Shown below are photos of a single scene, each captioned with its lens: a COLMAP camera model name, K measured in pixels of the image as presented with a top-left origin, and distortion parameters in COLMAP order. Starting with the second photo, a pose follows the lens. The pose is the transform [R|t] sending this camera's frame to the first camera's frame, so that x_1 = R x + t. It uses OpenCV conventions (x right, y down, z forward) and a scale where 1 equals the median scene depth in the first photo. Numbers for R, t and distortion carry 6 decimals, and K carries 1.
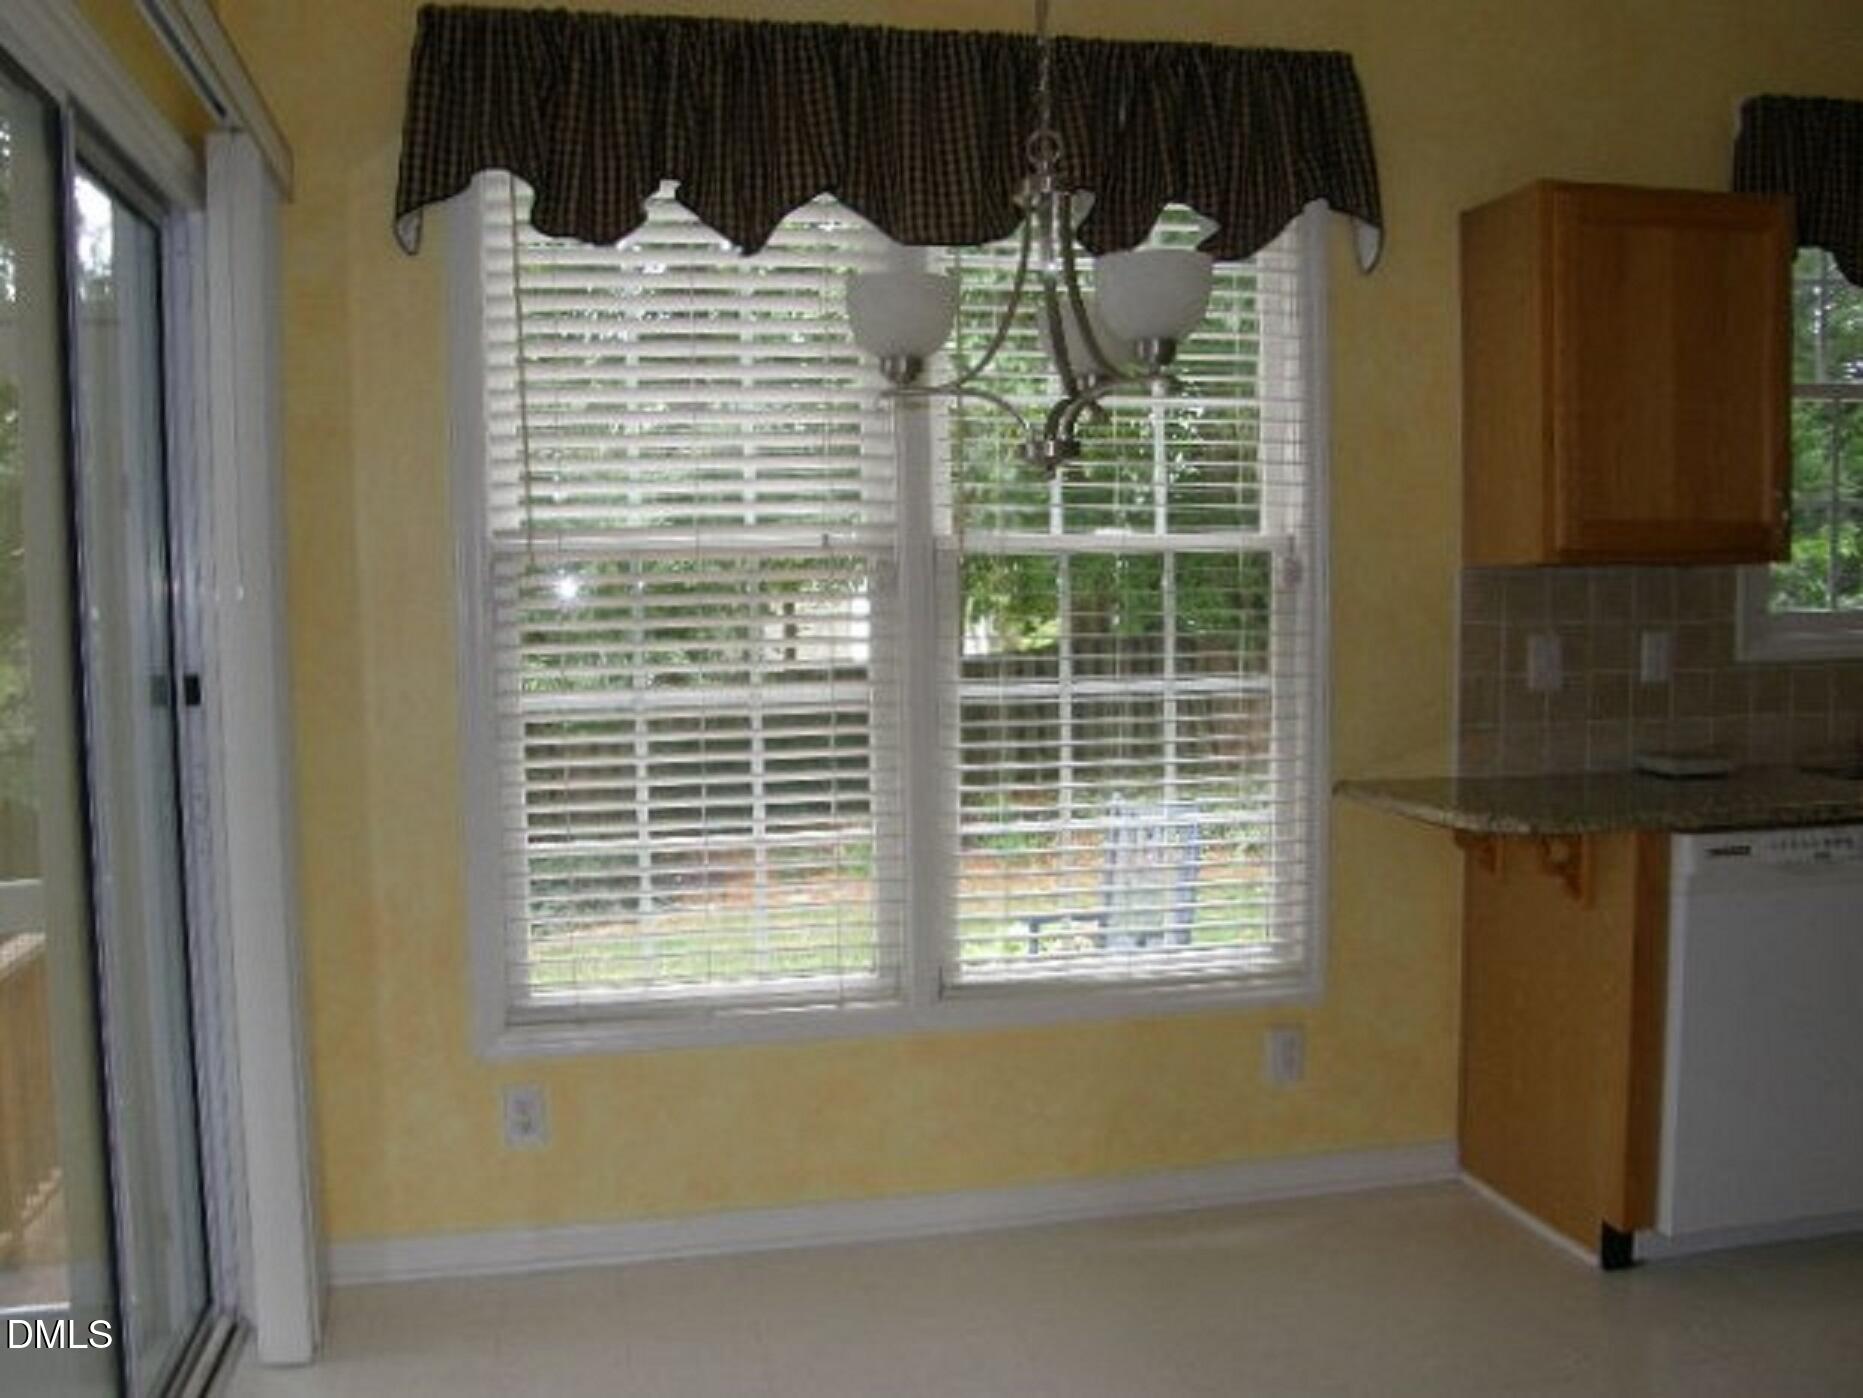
lens RADIAL K [[1713.1, 0, 929.1], [0, 1713.1, 711.1], [0, 0, 1]] dist [-0.075090, 0.000000]
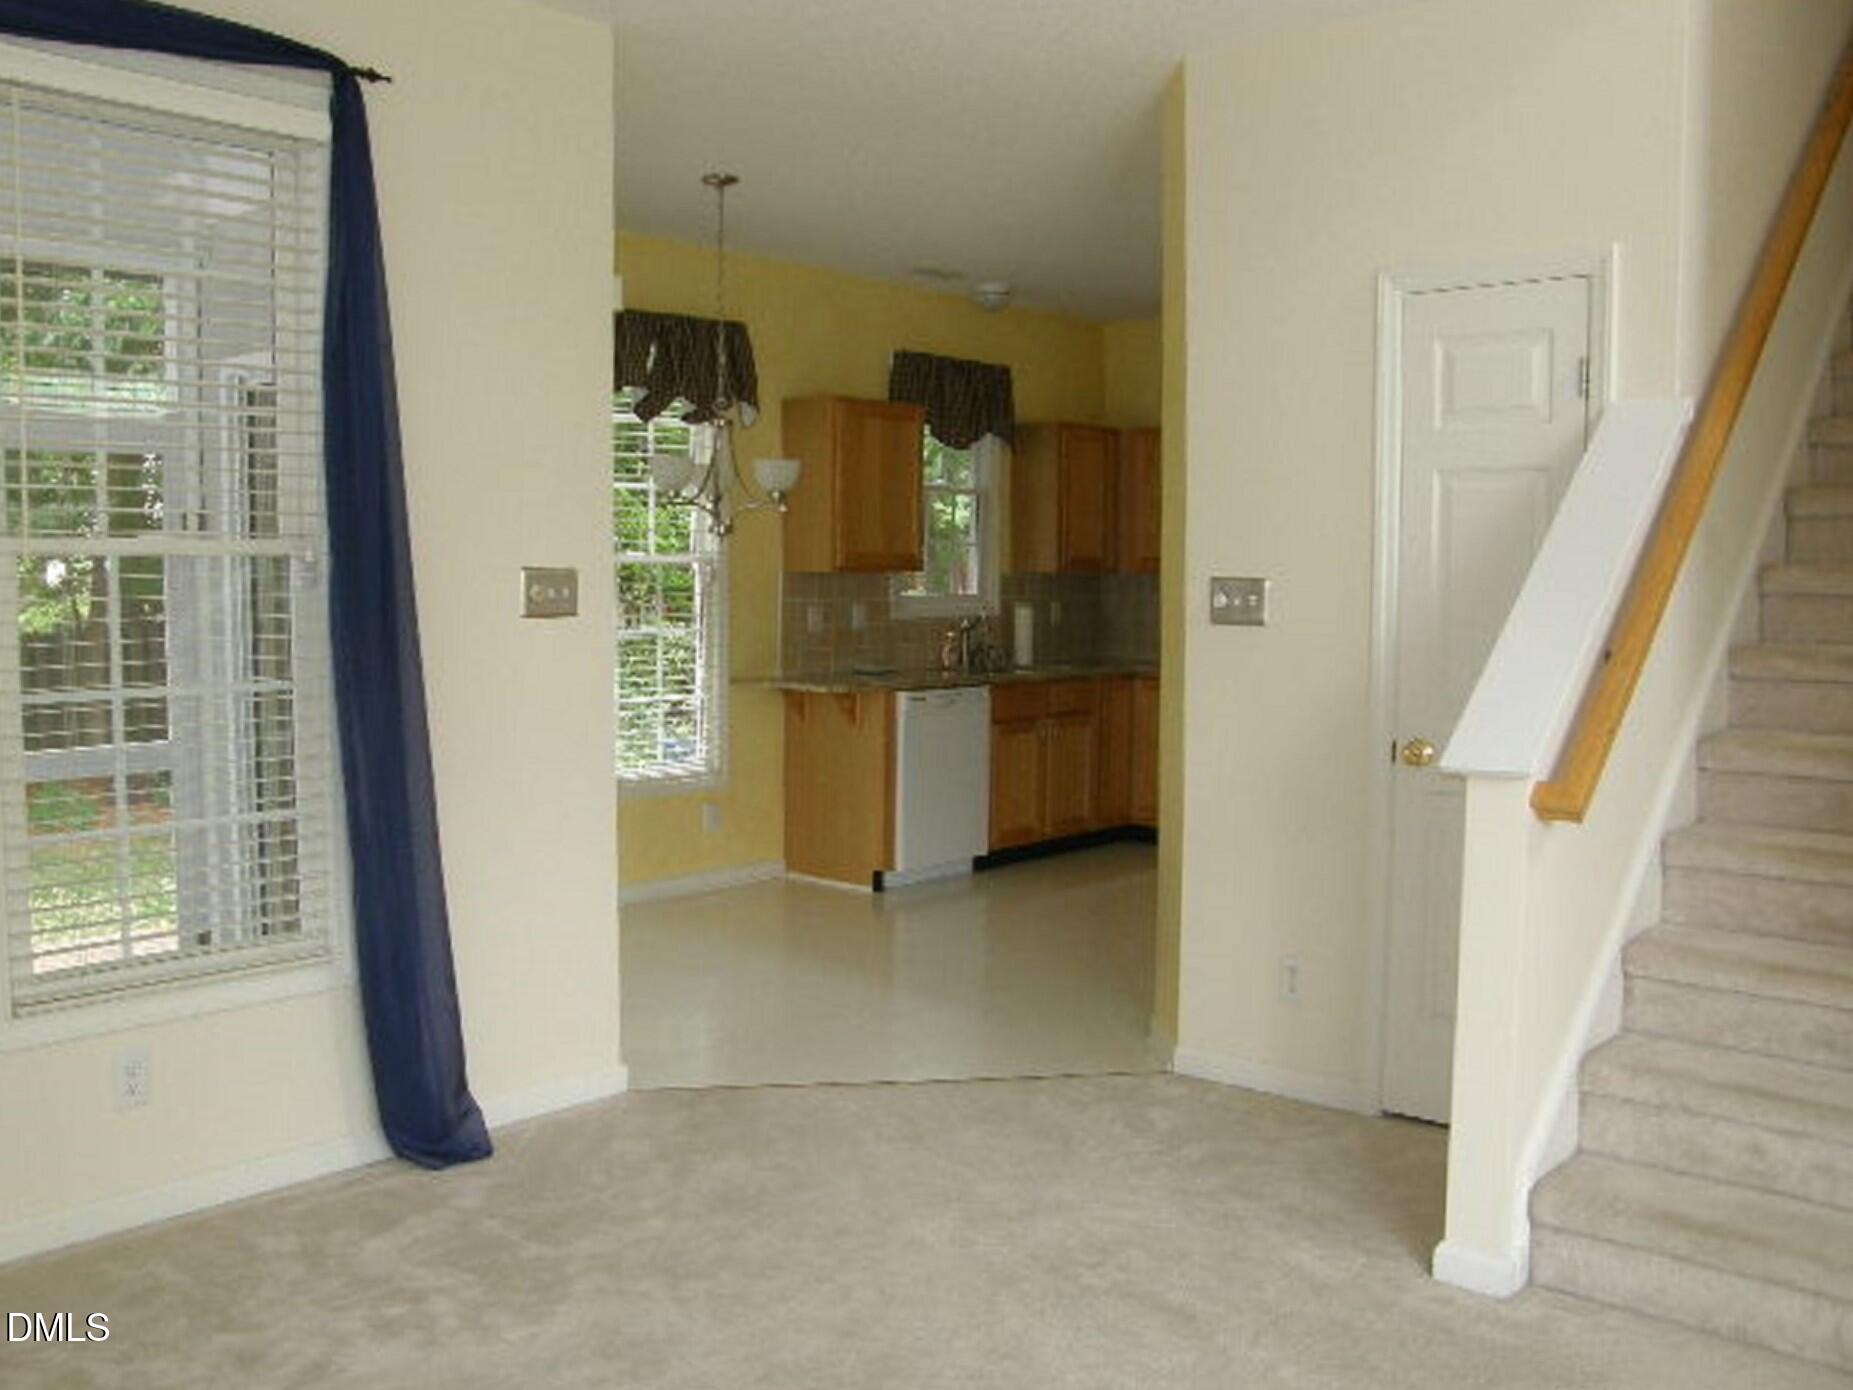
lens RADIAL K [[1703.9, 0, 924.0], [0, 1703.9, 687.5], [0, 0, 1]] dist [-0.075090, 0.000000]
pose [[0.805249, -0.020837, 0.592571, -0.770599], [0.026828, 0.999639, -0.001306, 0.061119], [-0.592330, 0.016949, 0.805517, -0.753021]]
